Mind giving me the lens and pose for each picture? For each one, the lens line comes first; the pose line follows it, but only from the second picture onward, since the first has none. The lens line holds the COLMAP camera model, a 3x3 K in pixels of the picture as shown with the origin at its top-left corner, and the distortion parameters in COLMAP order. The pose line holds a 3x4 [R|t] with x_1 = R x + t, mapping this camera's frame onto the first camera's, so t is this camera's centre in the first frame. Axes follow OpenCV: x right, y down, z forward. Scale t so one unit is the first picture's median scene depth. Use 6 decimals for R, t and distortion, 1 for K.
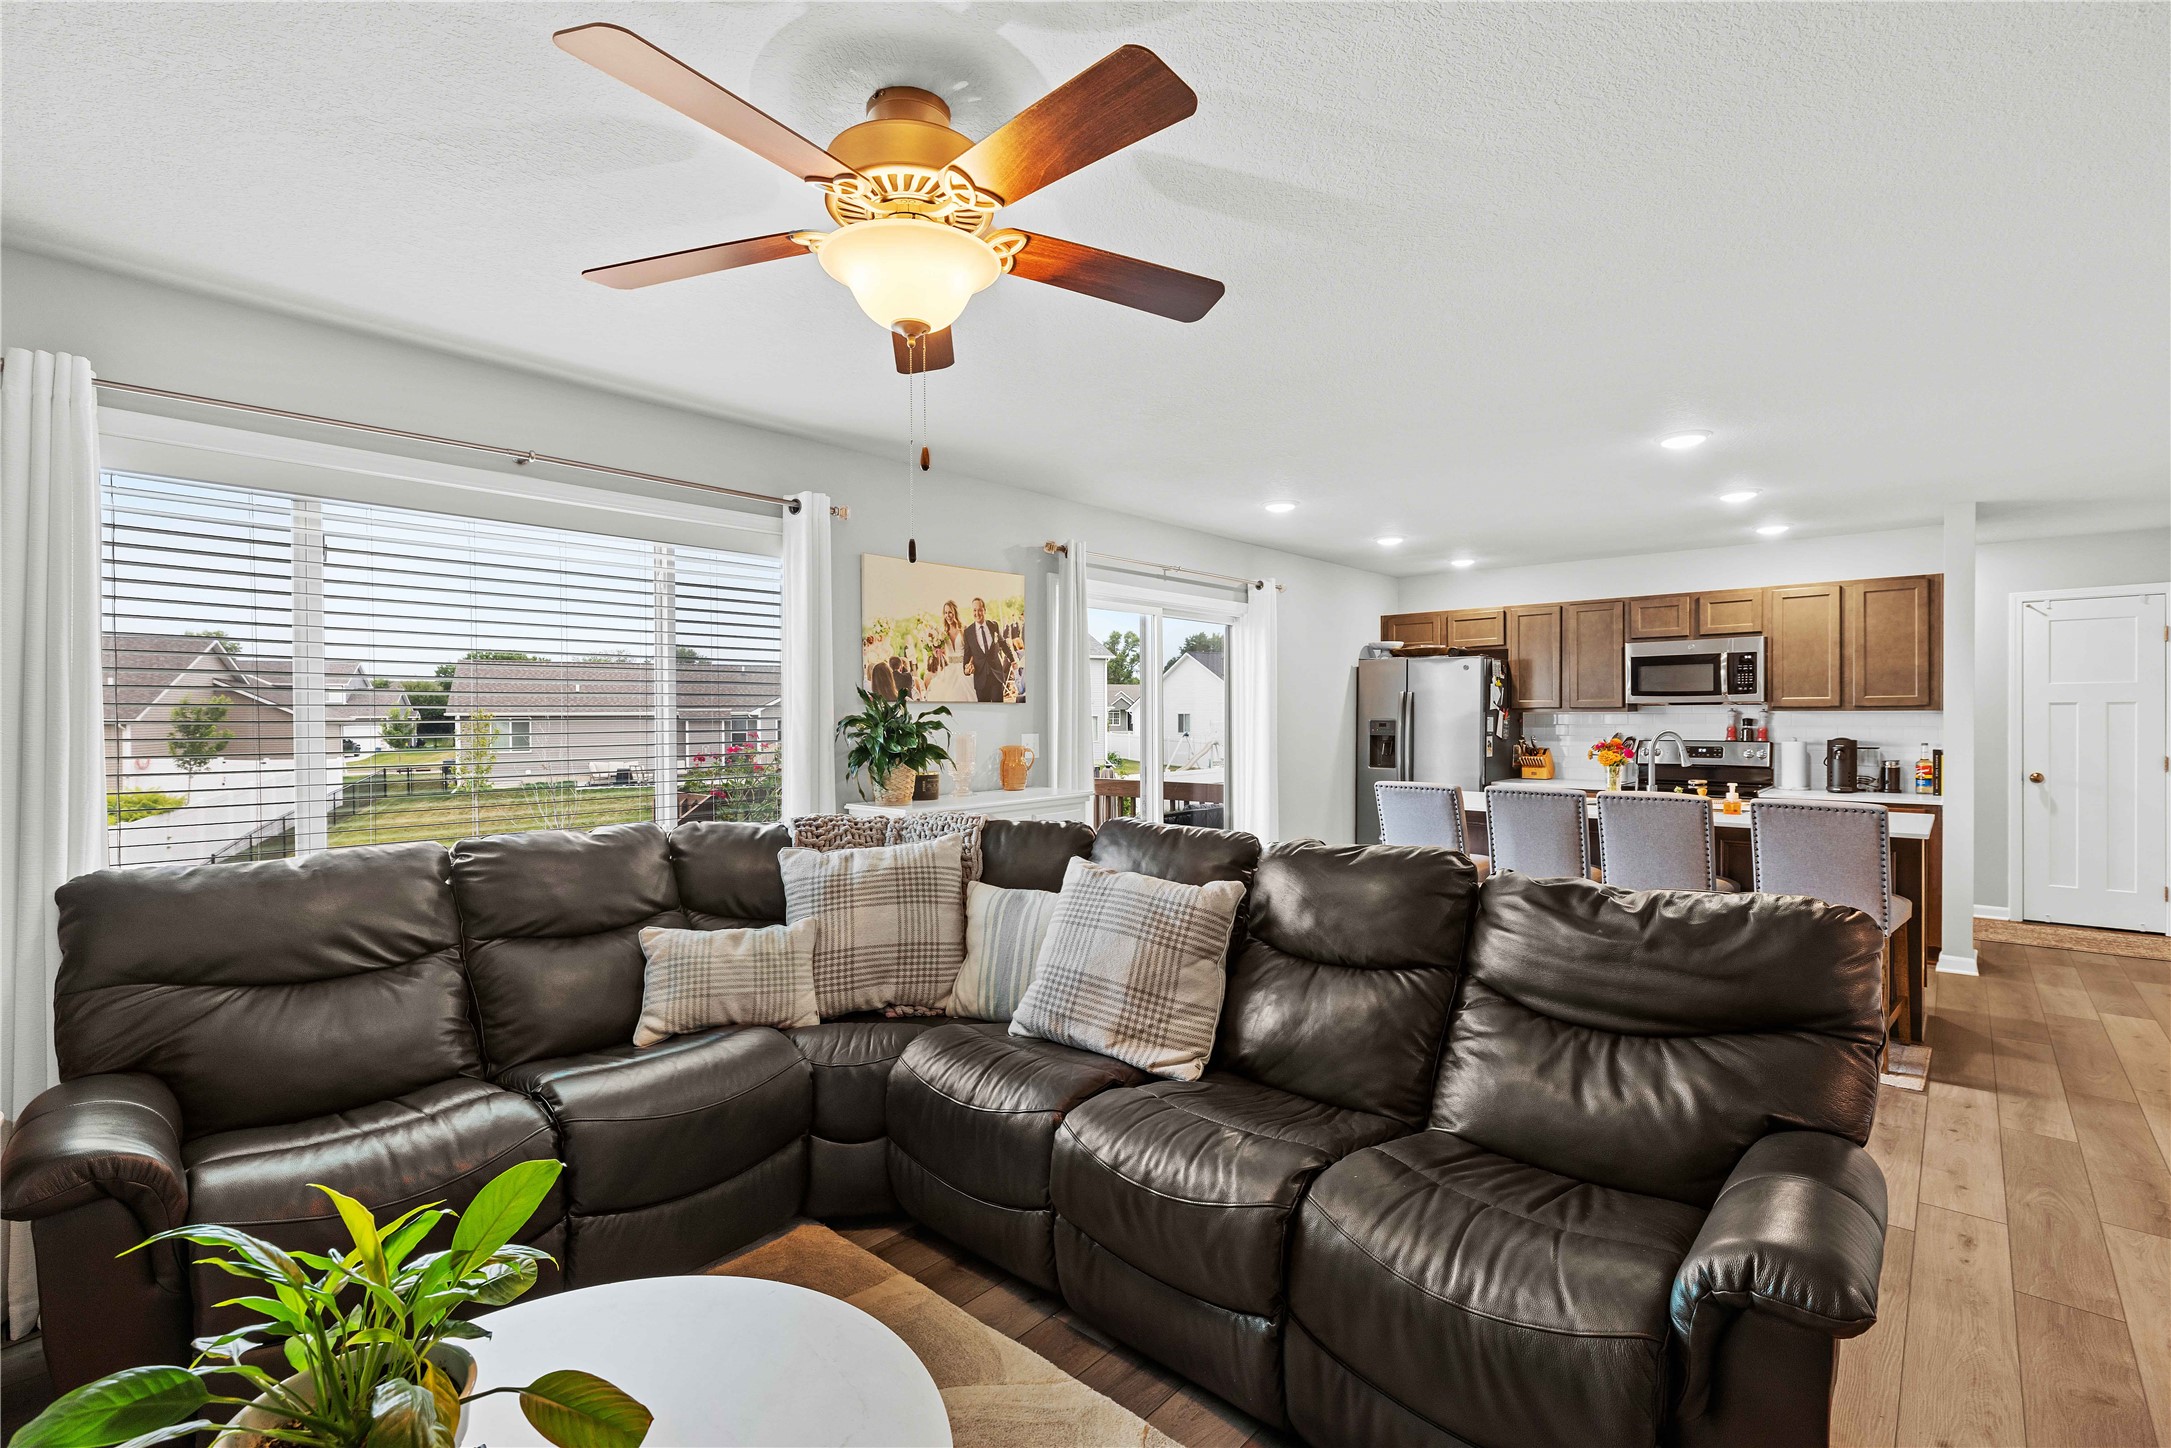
lens RADIAL K [[968.6, 0, 1074.0], [0, 968.6, 723.6], [0, 0, 1]] dist [0.003838, 0.000566]
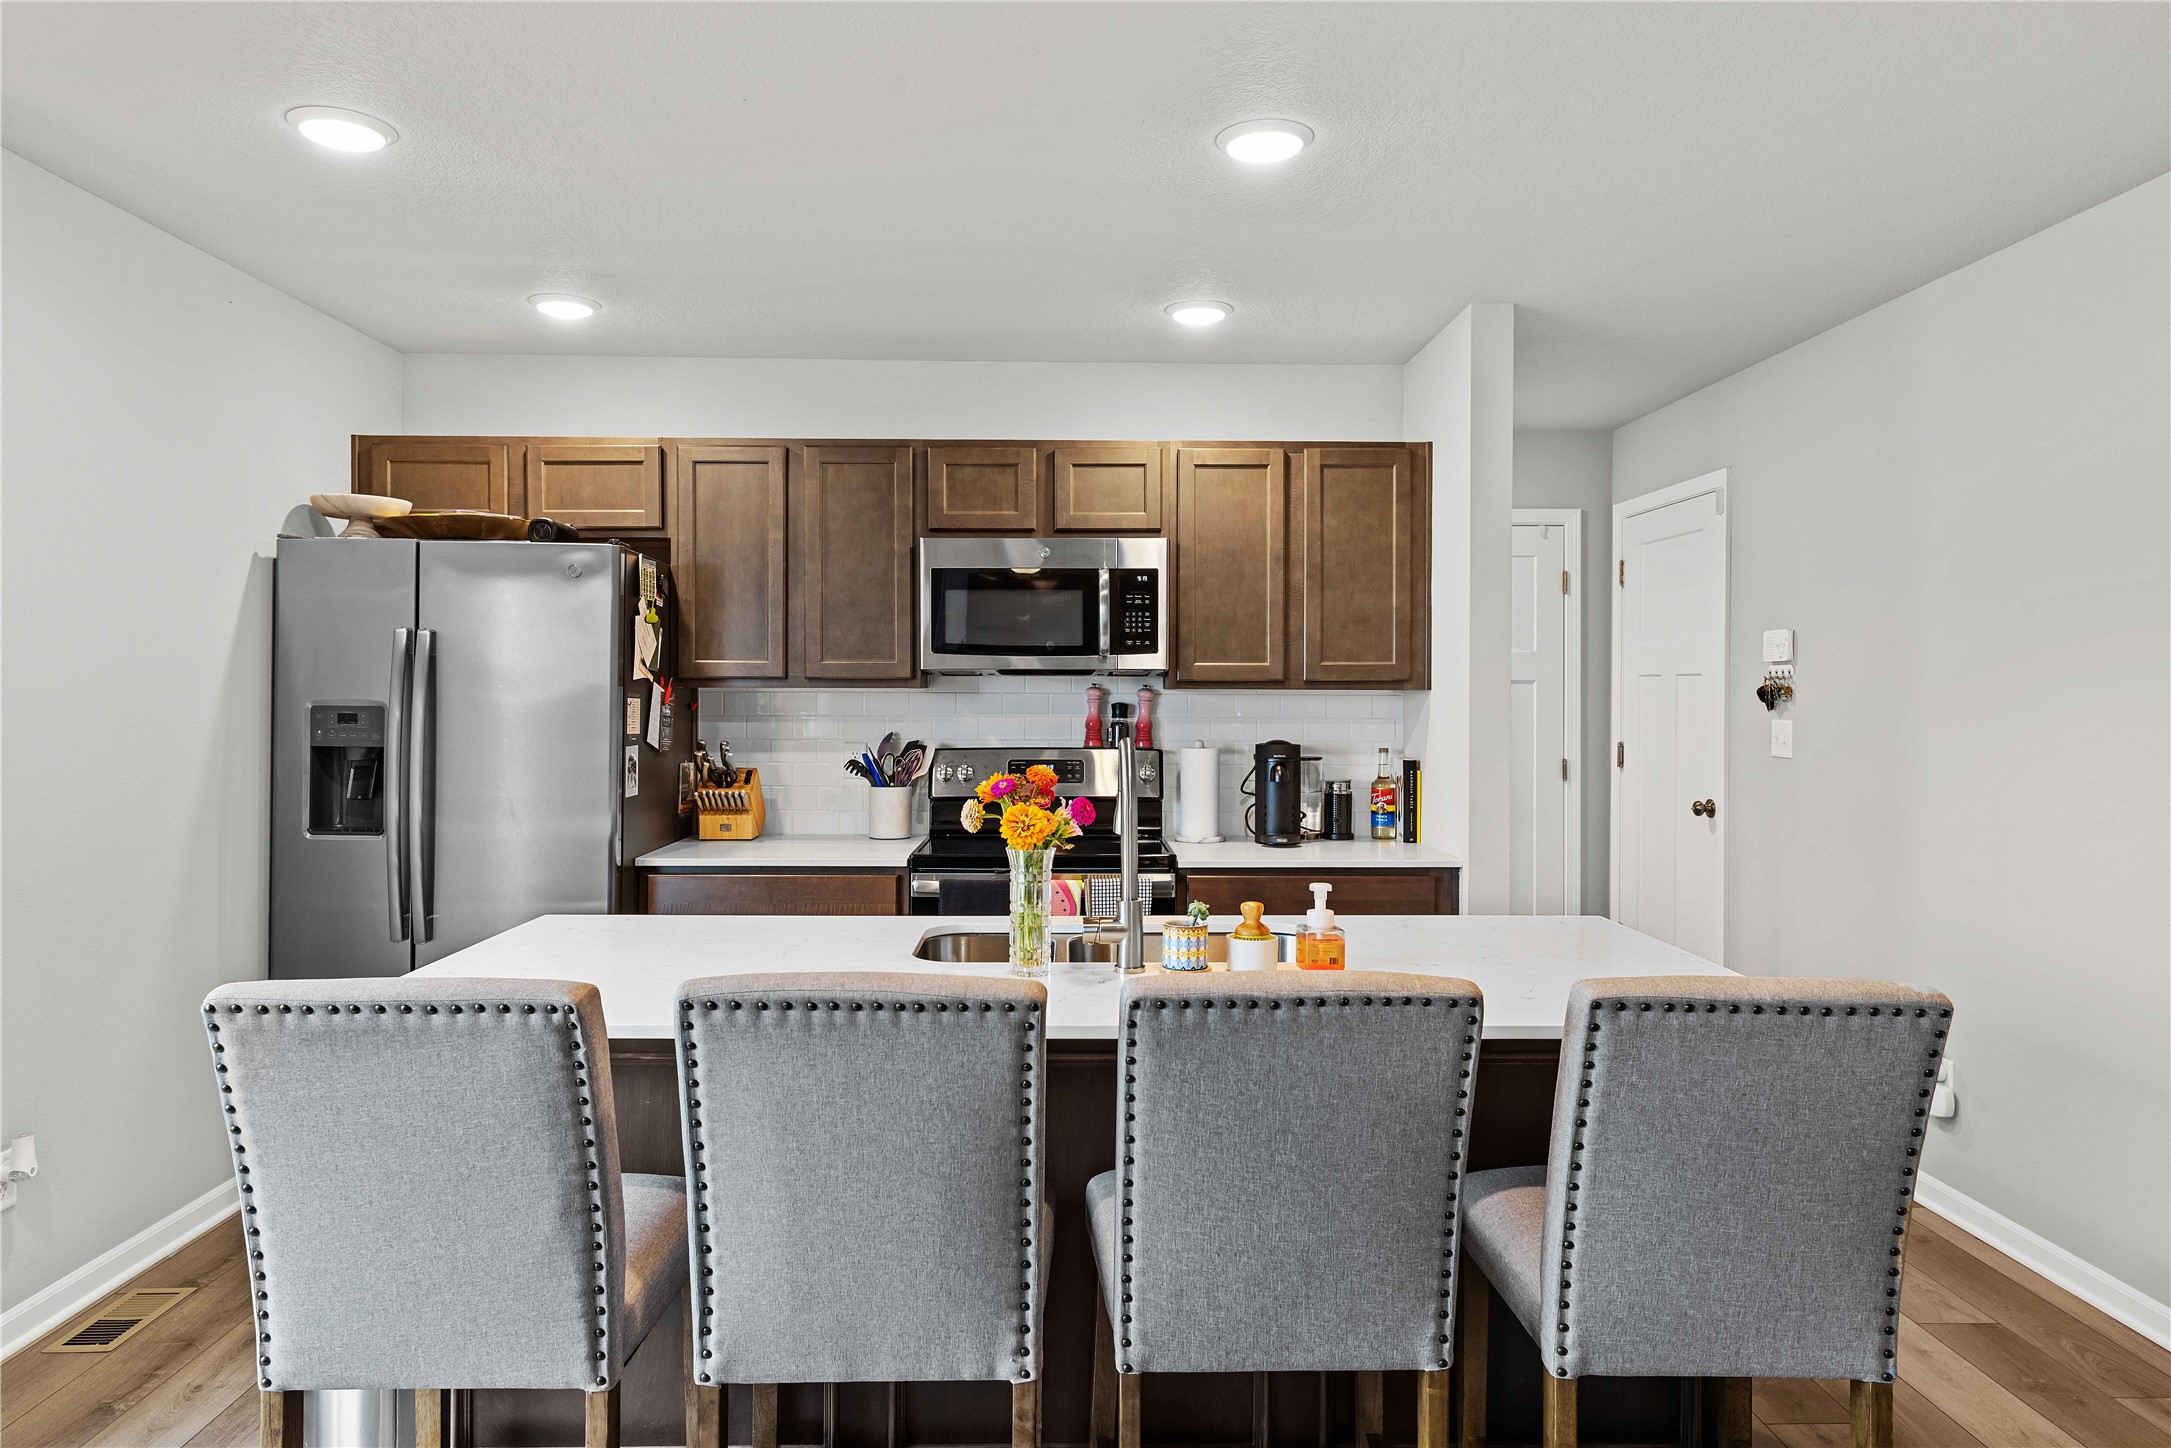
lens RADIAL K [[1361.4, 0, 1074.4], [0, 1361.4, 697.6], [0, 0, 1]] dist [0.006433, 0.001980]
pose [[0.727860, 0.004898, 0.685708, 0.201658], [-0.000513, 0.999978, -0.006598, -0.003775], [-0.685725, 0.004450, 0.727847, 0.534466]]
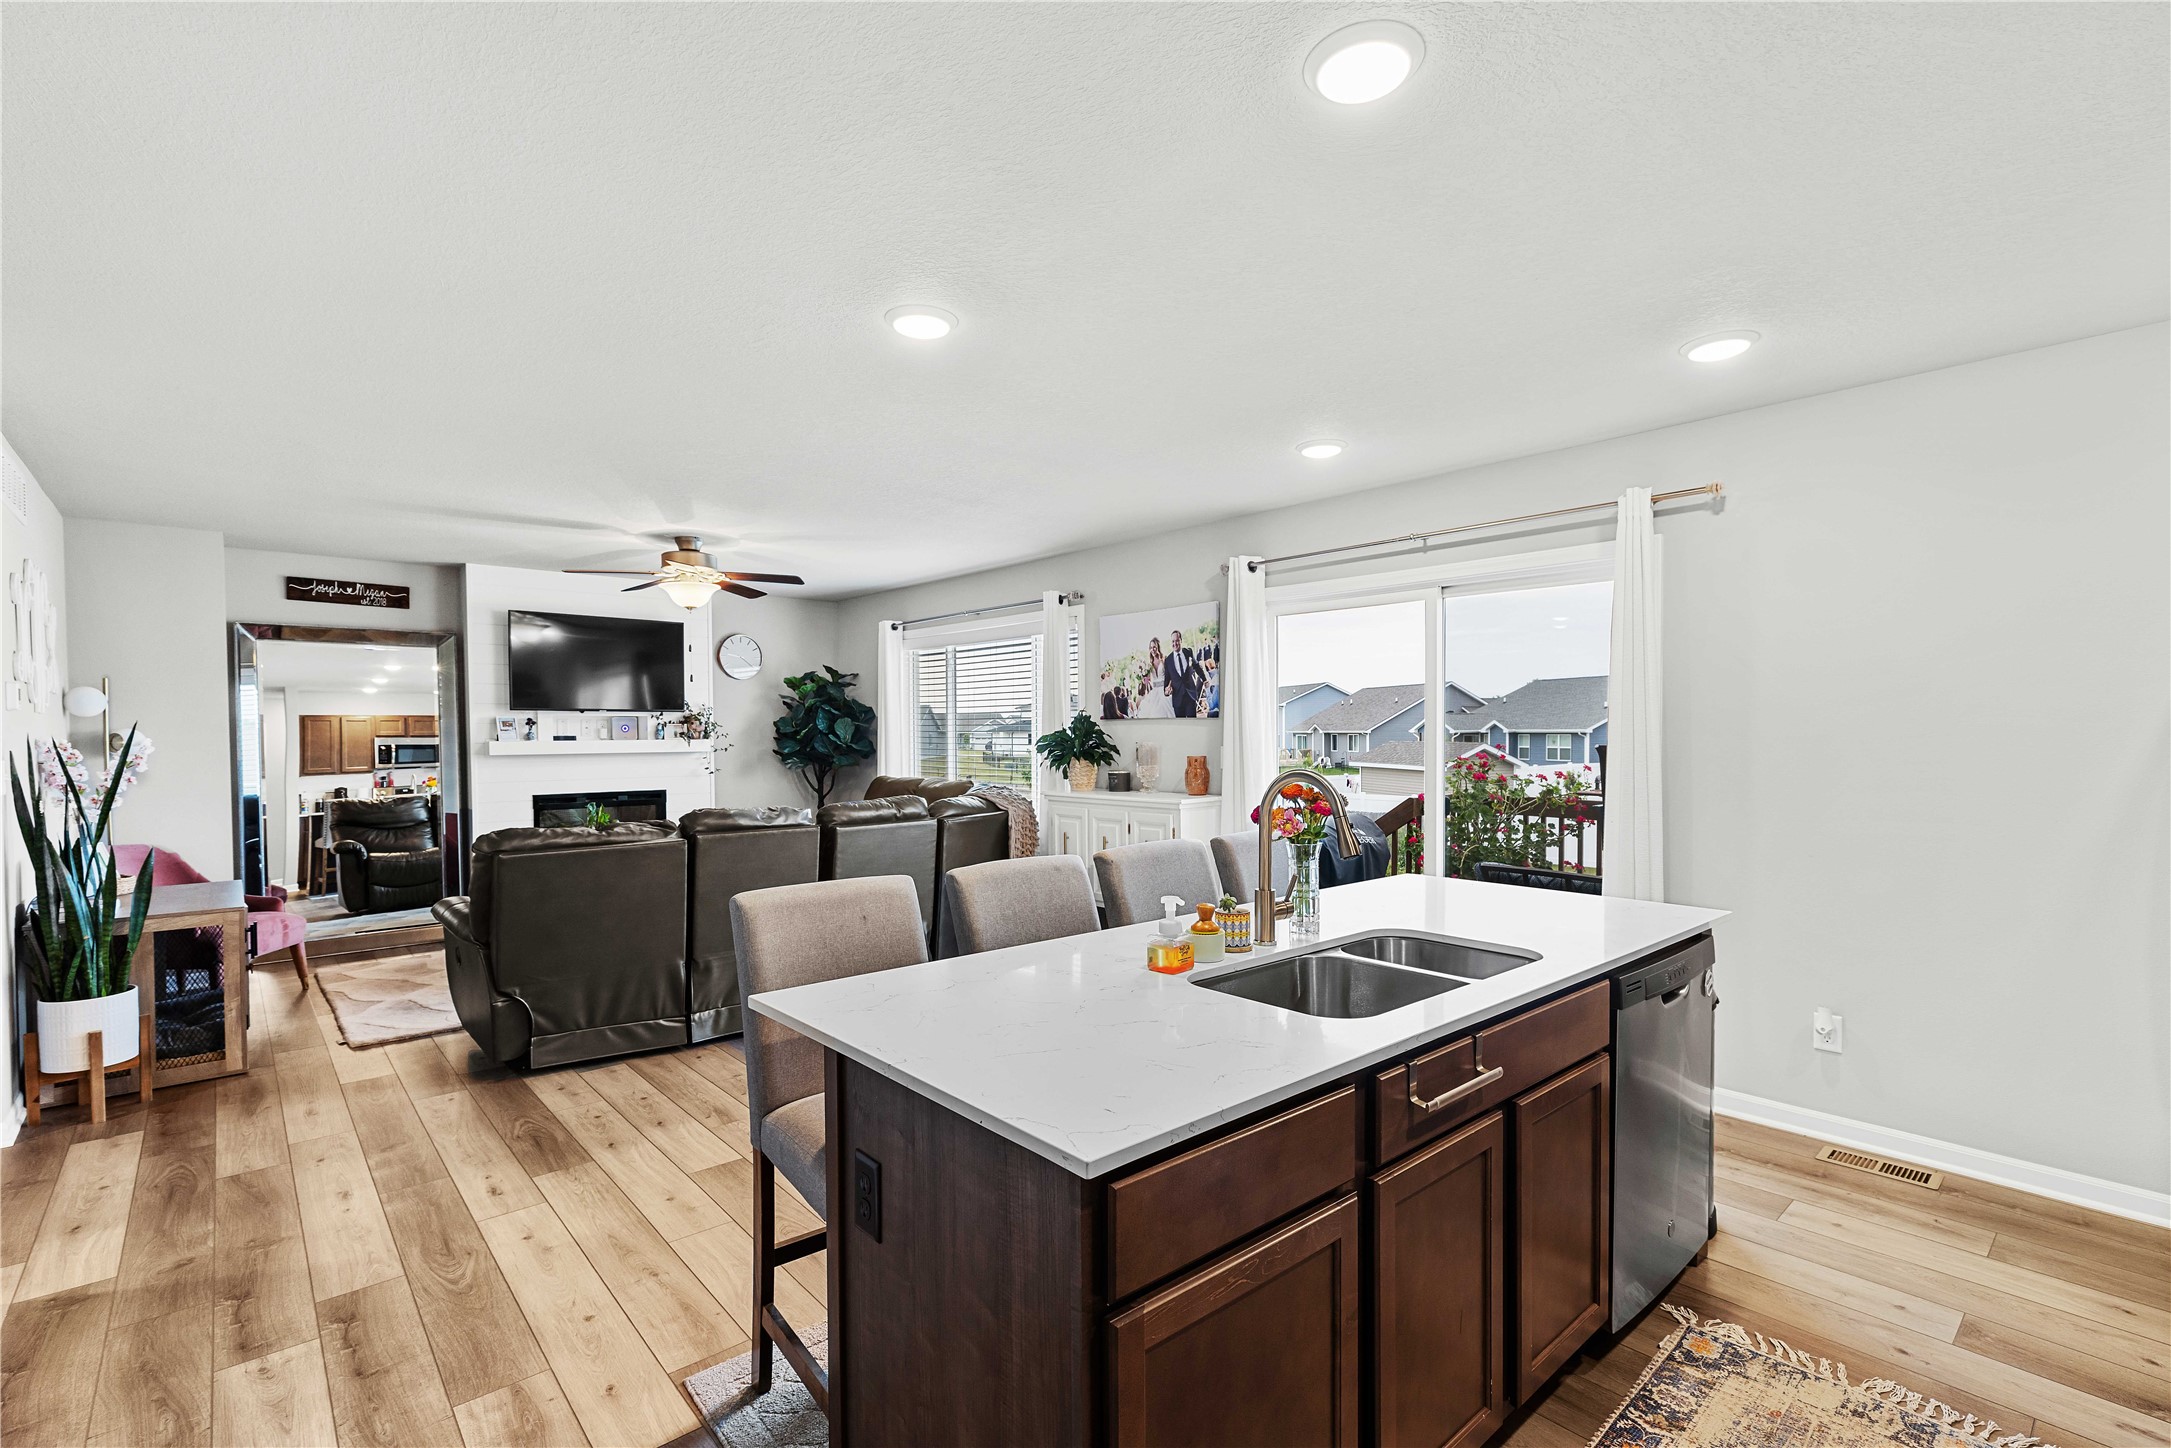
lens RADIAL K [[983.8, 0, 1087.3], [0, 983.8, 747.4], [0, 0, 1]] dist [0.000484, -0.000012]
pose [[-0.104760, 0.019979, -0.994297, 0.857048], [-0.008746, 0.999741, 0.021010, -0.008052], [0.994459, 0.010898, -0.104558, 0.781206]]
